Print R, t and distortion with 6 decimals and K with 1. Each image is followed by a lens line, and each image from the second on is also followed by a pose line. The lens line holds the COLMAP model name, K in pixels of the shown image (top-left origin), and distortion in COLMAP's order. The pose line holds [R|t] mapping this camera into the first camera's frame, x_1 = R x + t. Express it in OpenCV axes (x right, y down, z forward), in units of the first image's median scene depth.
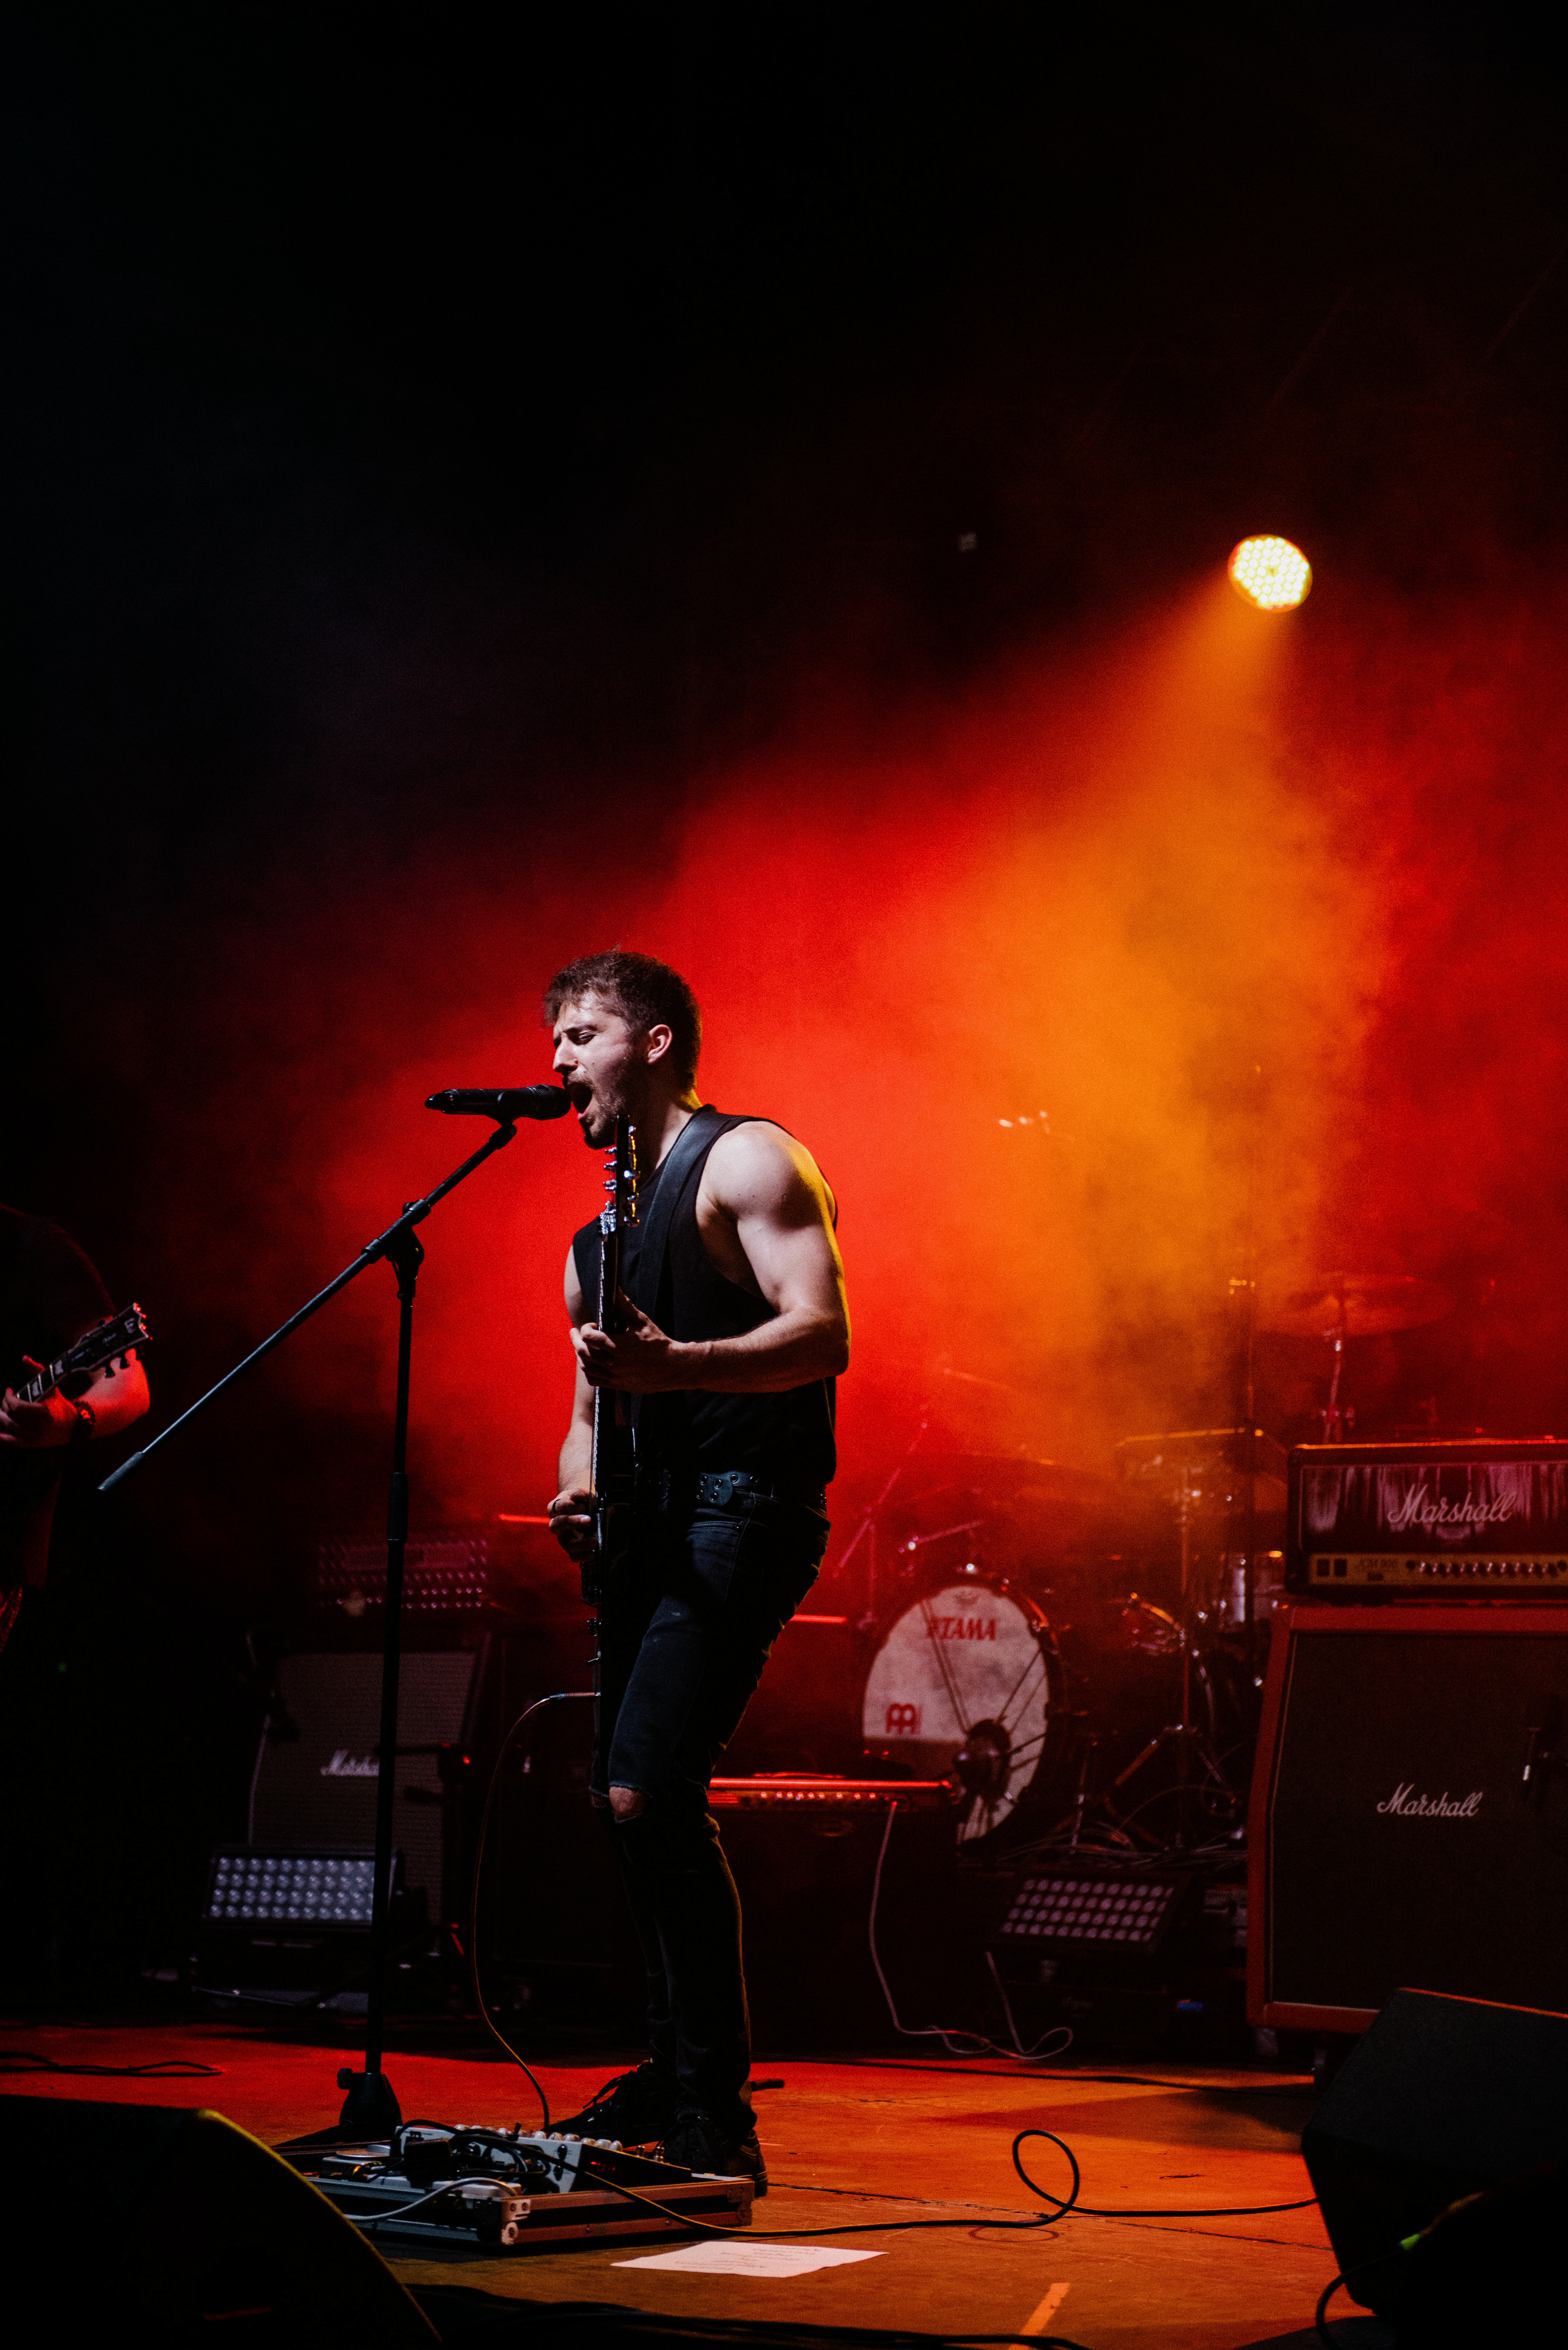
lens RADIAL K [[4727.8, 0, 779.6], [0, 4727.8, 1176.4], [0, 0, 1]] dist [0.064964, 0.000000]
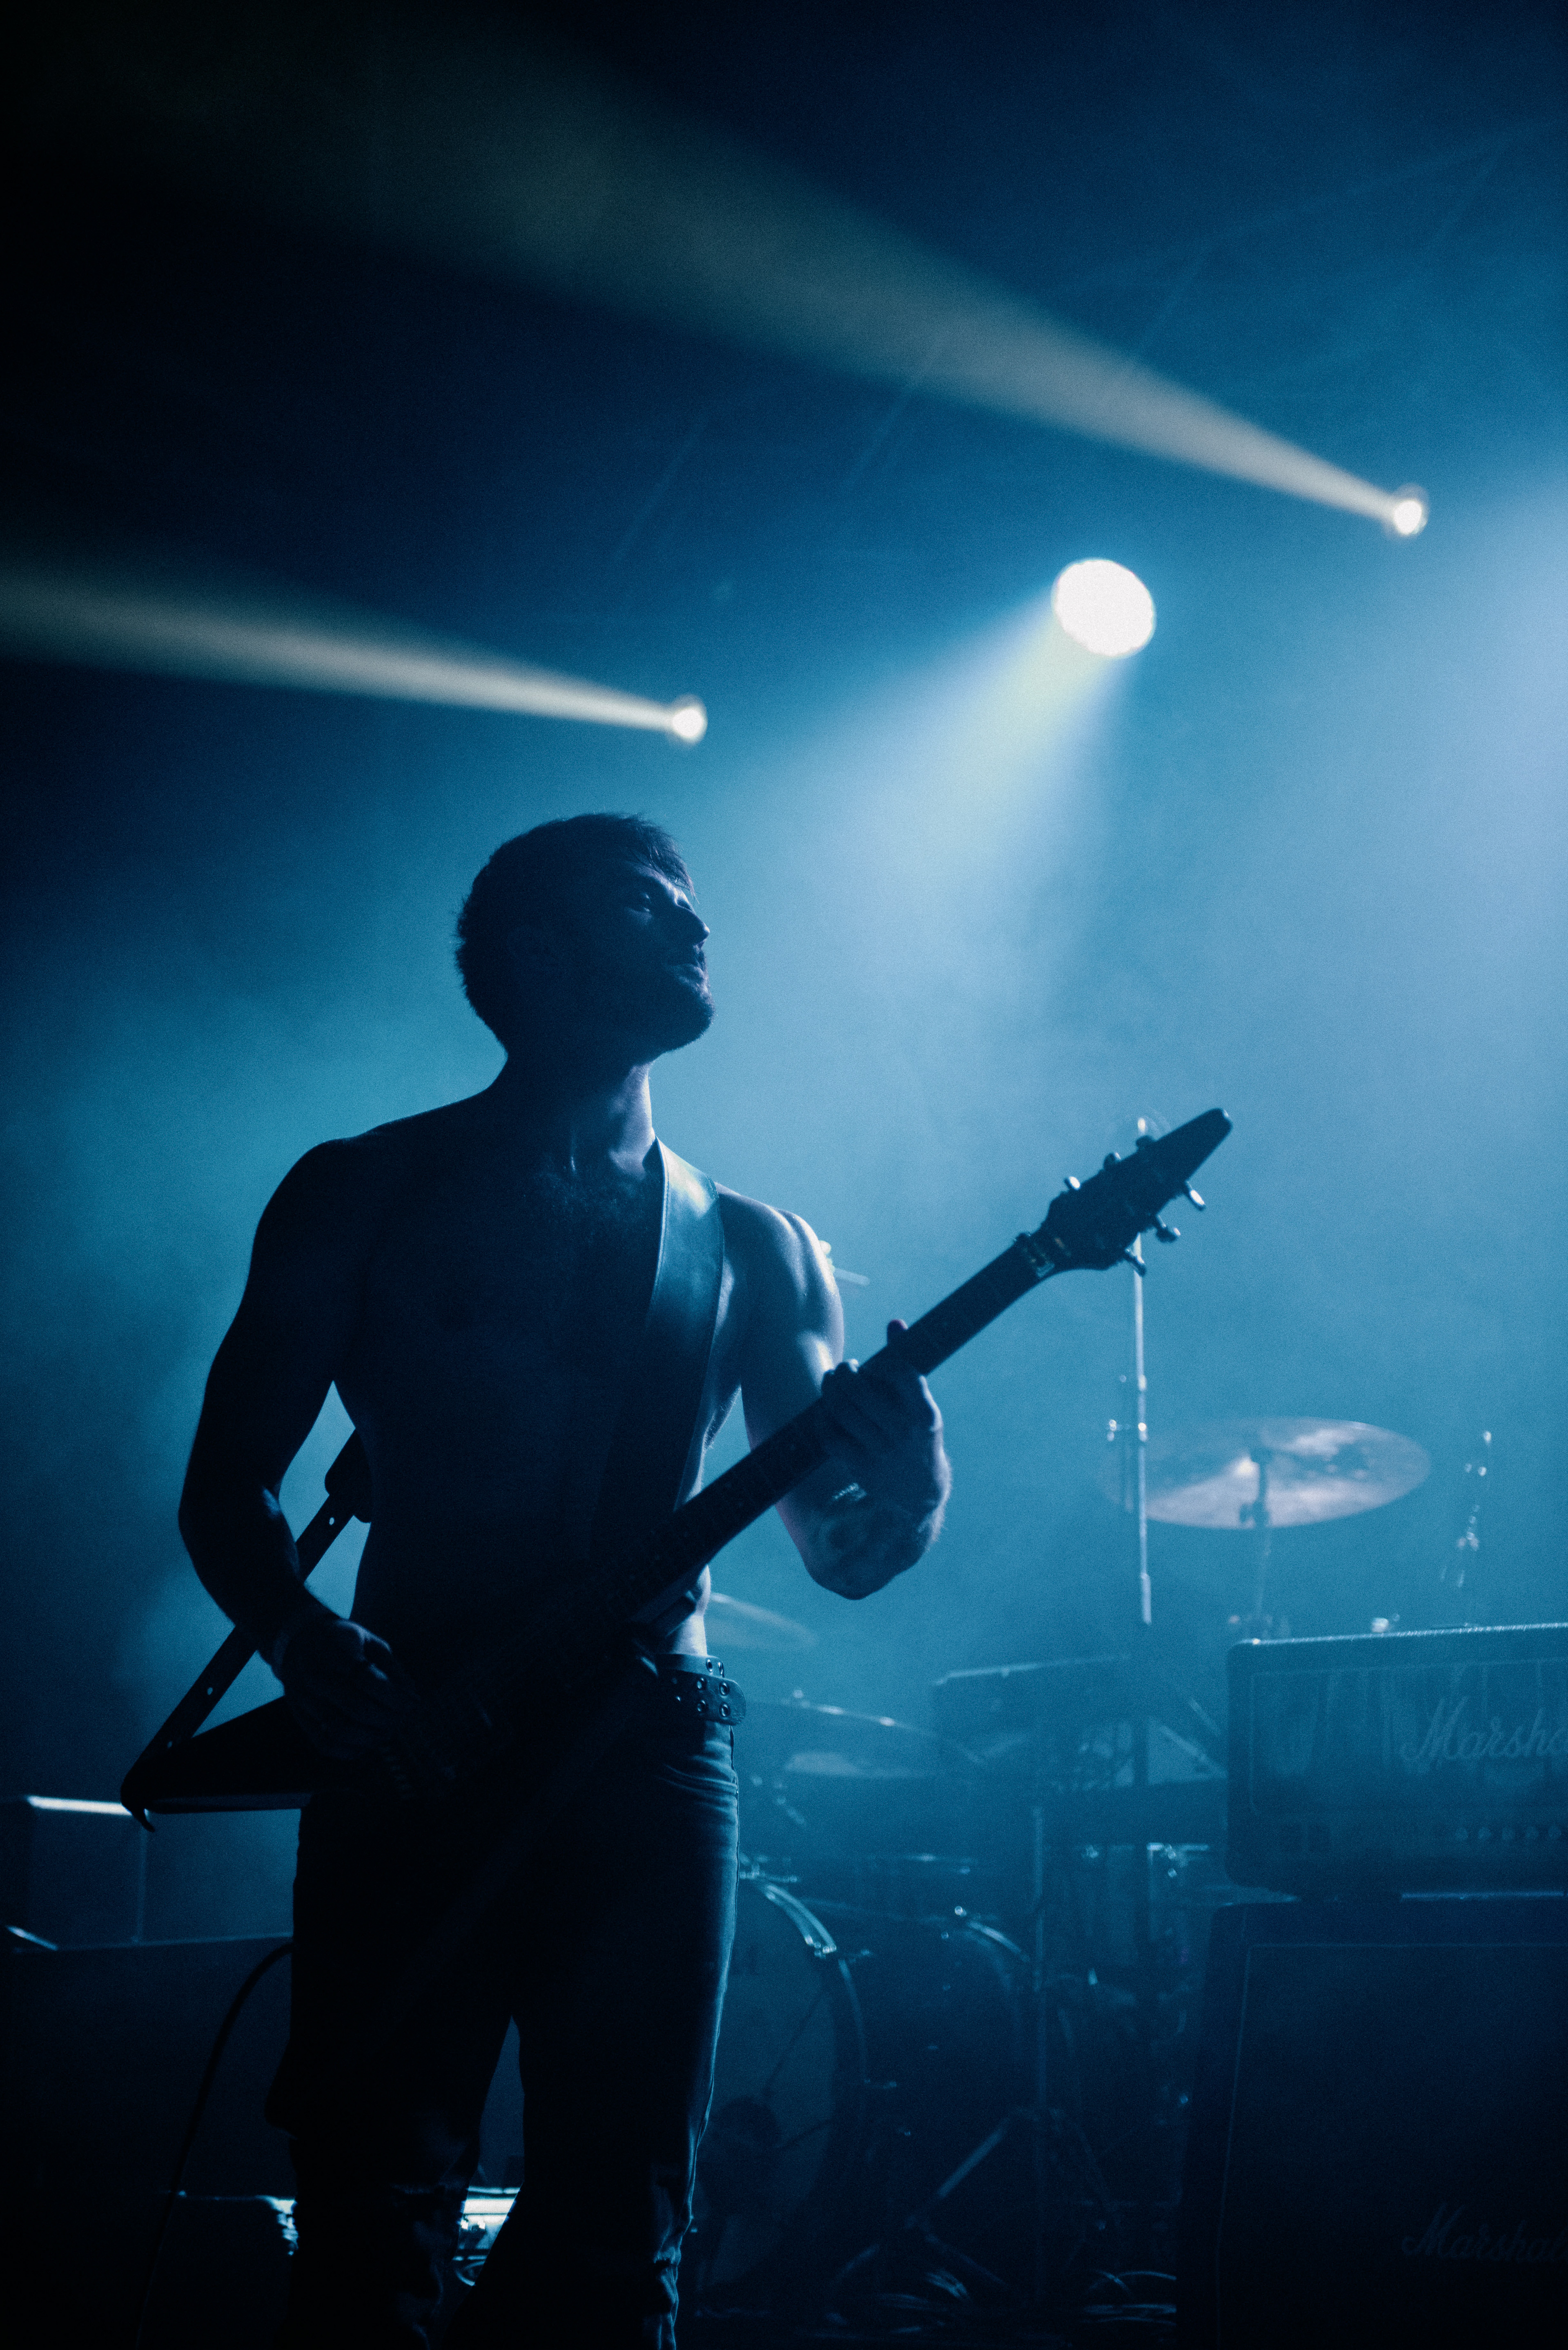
lens RADIAL K [[3754.4, 0, 793.3], [0, 3754.4, 1168.4], [0, 0, 1]] dist [0.049181, 0.000000]
pose [[0.998279, 0.007278, 0.058193, 0.021405], [0.000286, 0.991654, -0.128930, 0.059983], [-0.058645, 0.128725, 0.989945, 0.515224]]
